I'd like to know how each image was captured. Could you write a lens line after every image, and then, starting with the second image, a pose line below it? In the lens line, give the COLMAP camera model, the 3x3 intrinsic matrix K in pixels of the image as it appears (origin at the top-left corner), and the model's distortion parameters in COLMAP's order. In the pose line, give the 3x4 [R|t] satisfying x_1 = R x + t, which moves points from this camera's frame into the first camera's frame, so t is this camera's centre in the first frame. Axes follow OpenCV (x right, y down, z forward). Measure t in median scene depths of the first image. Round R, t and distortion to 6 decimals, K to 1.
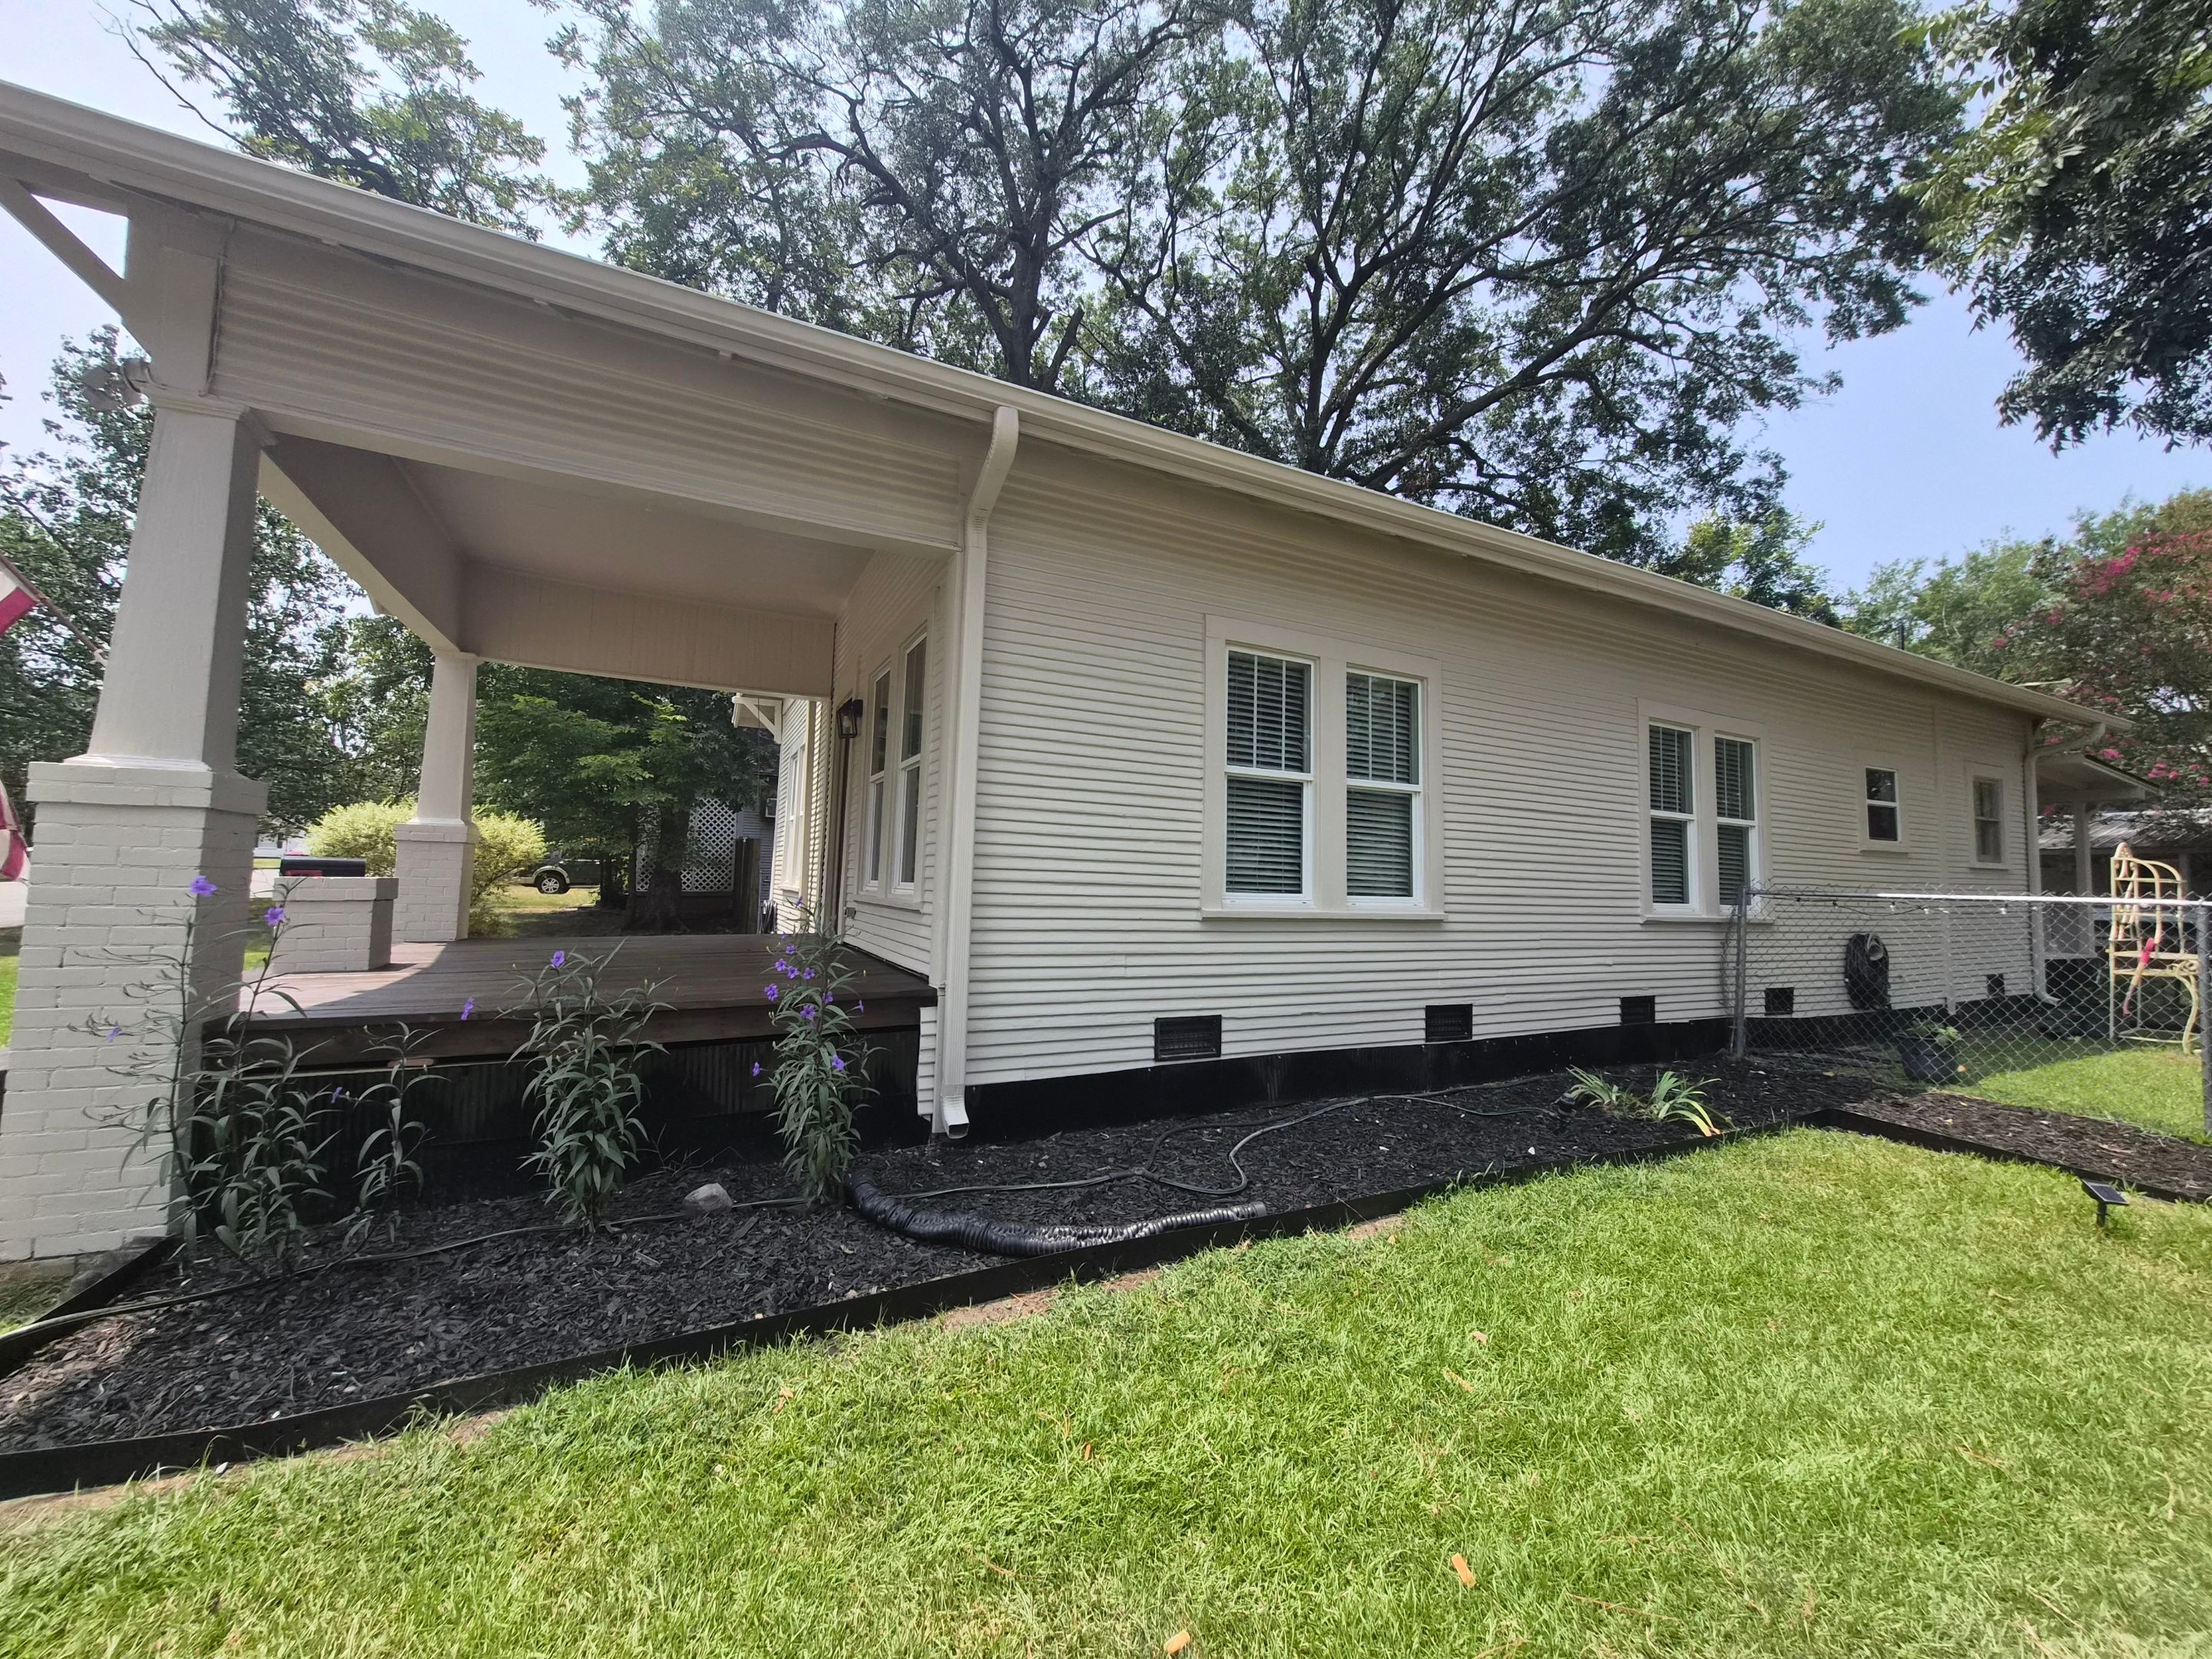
lens RADIAL K [[860.8, 0, 1101.5], [0, 860.8, 836.6], [0, 0, 1]] dist [-0.003102, 0.001564]
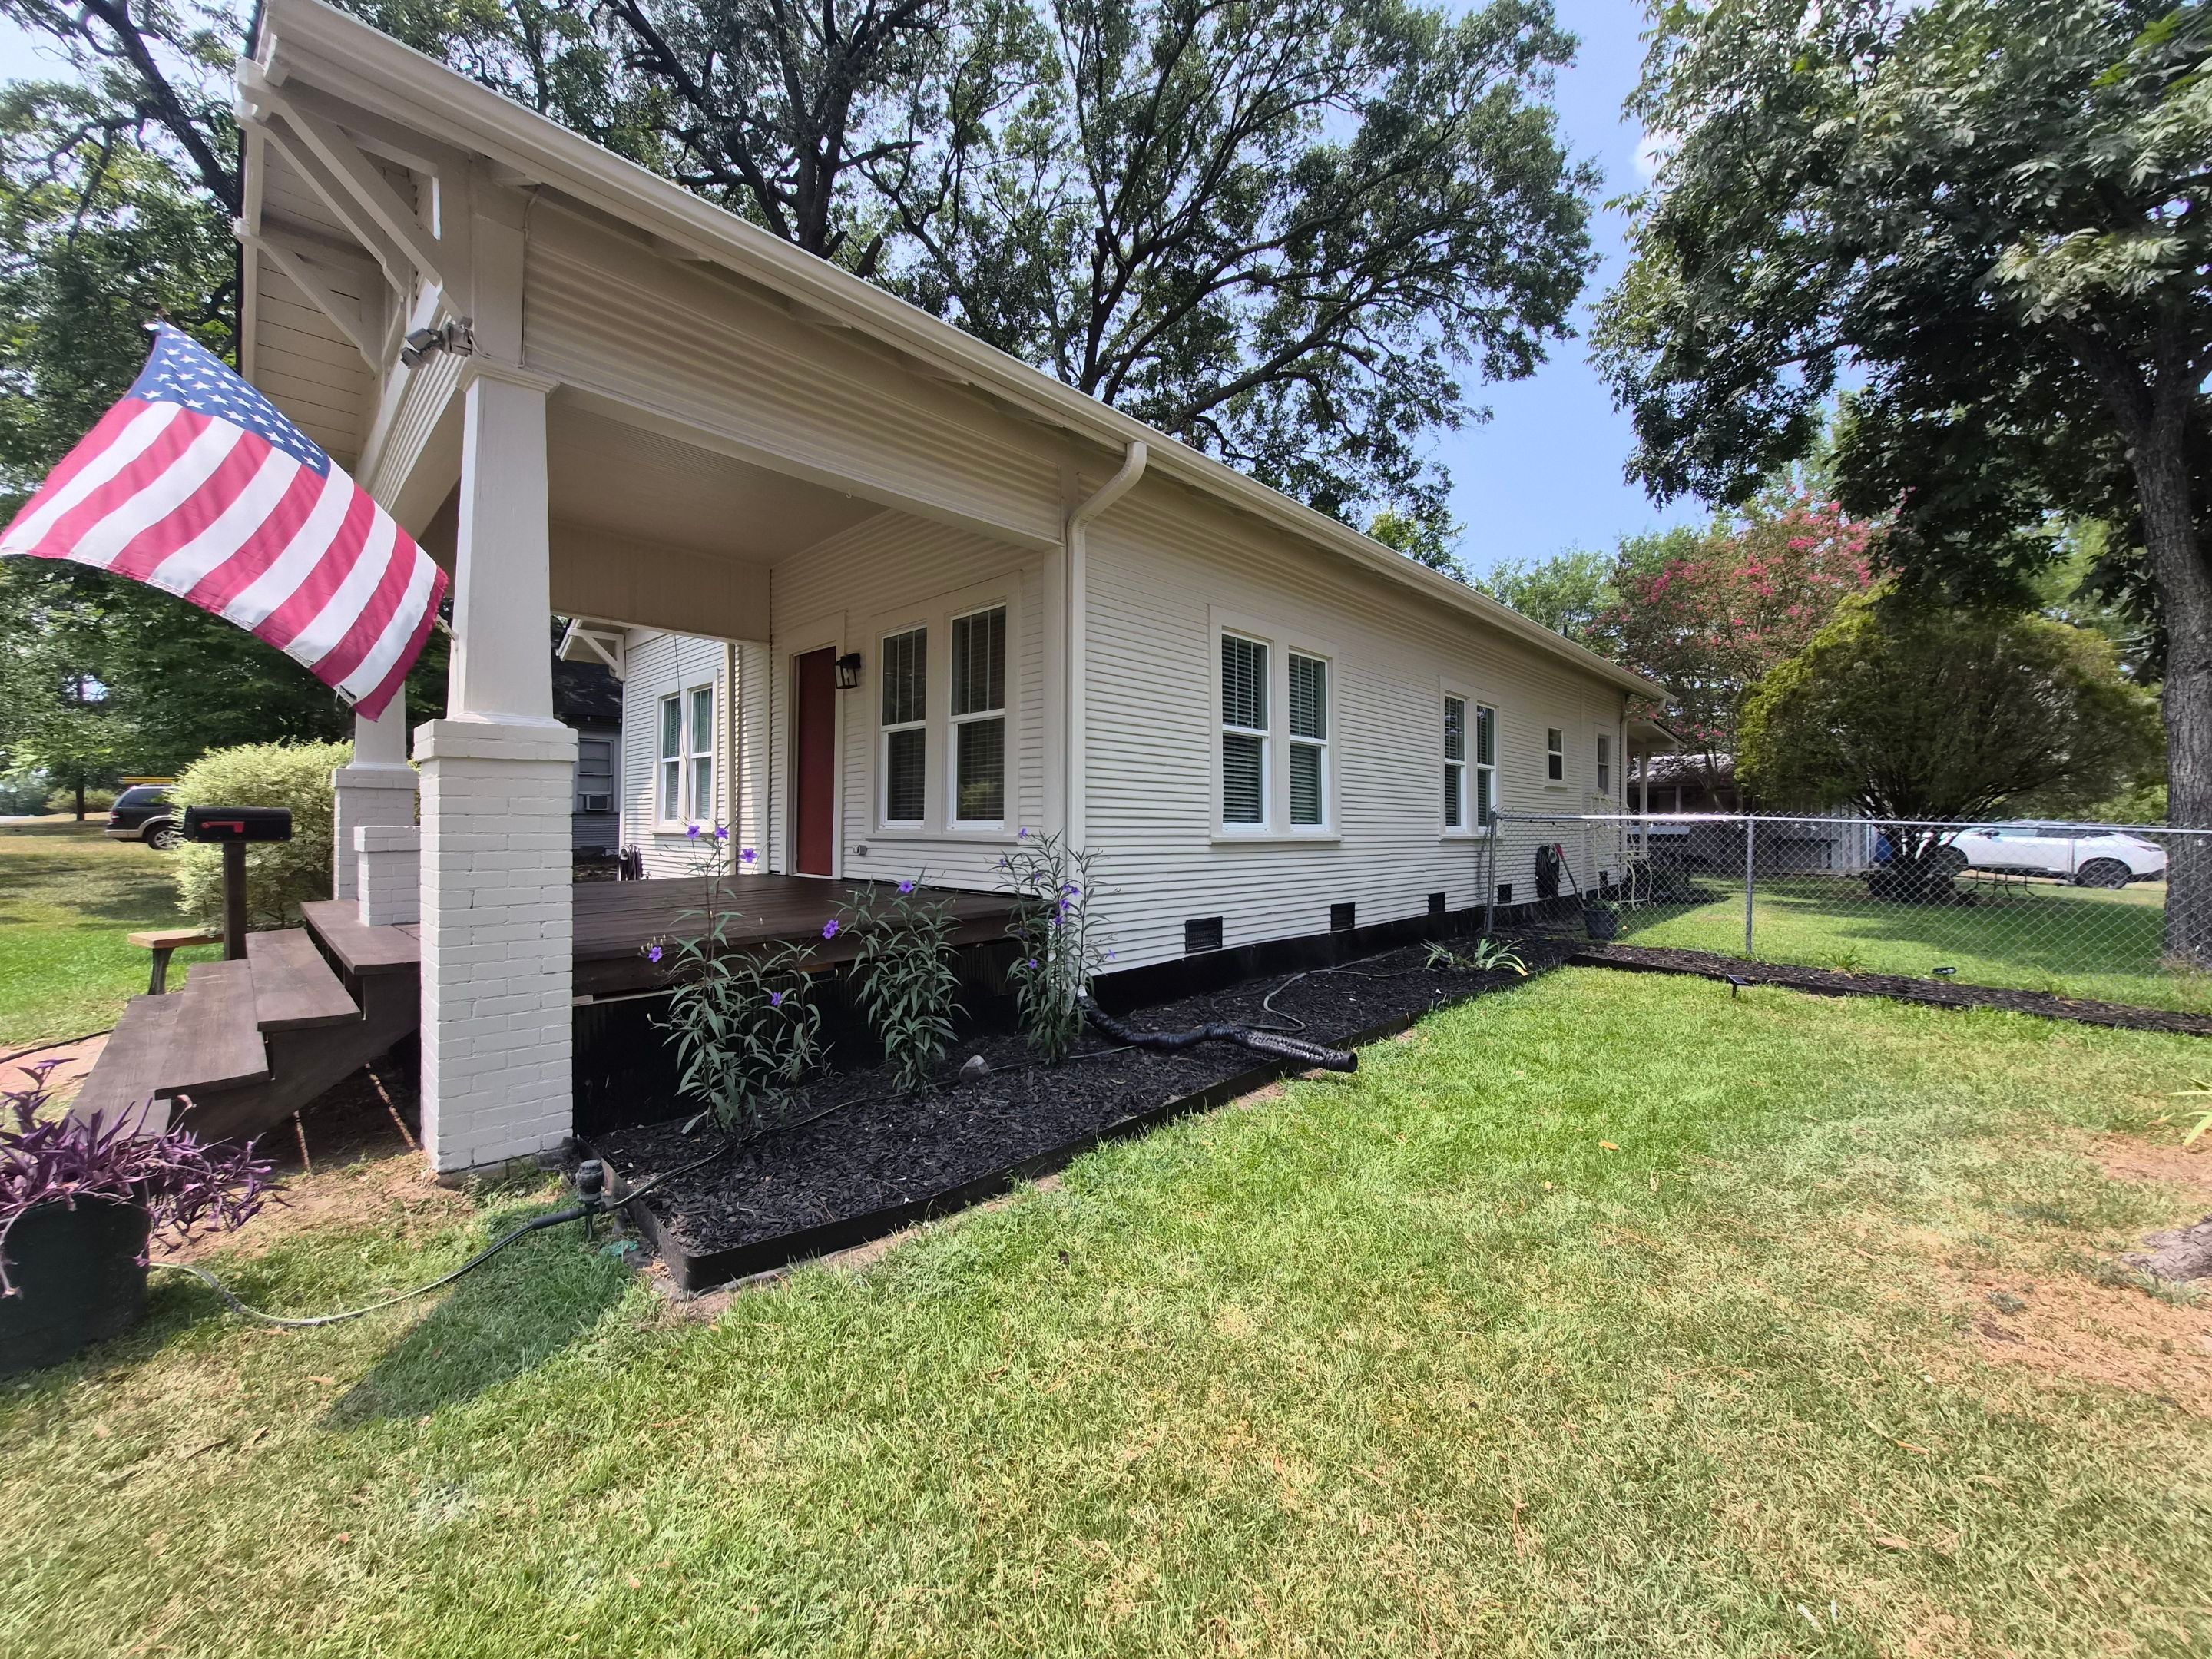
lens RADIAL K [[860.8, 0, 1081.3], [0, 860.8, 838.3], [0, 0, 1]] dist [-0.003102, 0.001564]
pose [[0.947083, -0.025947, 0.319938, -0.339660], [0.002386, 0.997269, 0.073815, -0.006522], [-0.320979, -0.069146, 0.944559, -0.114948]]
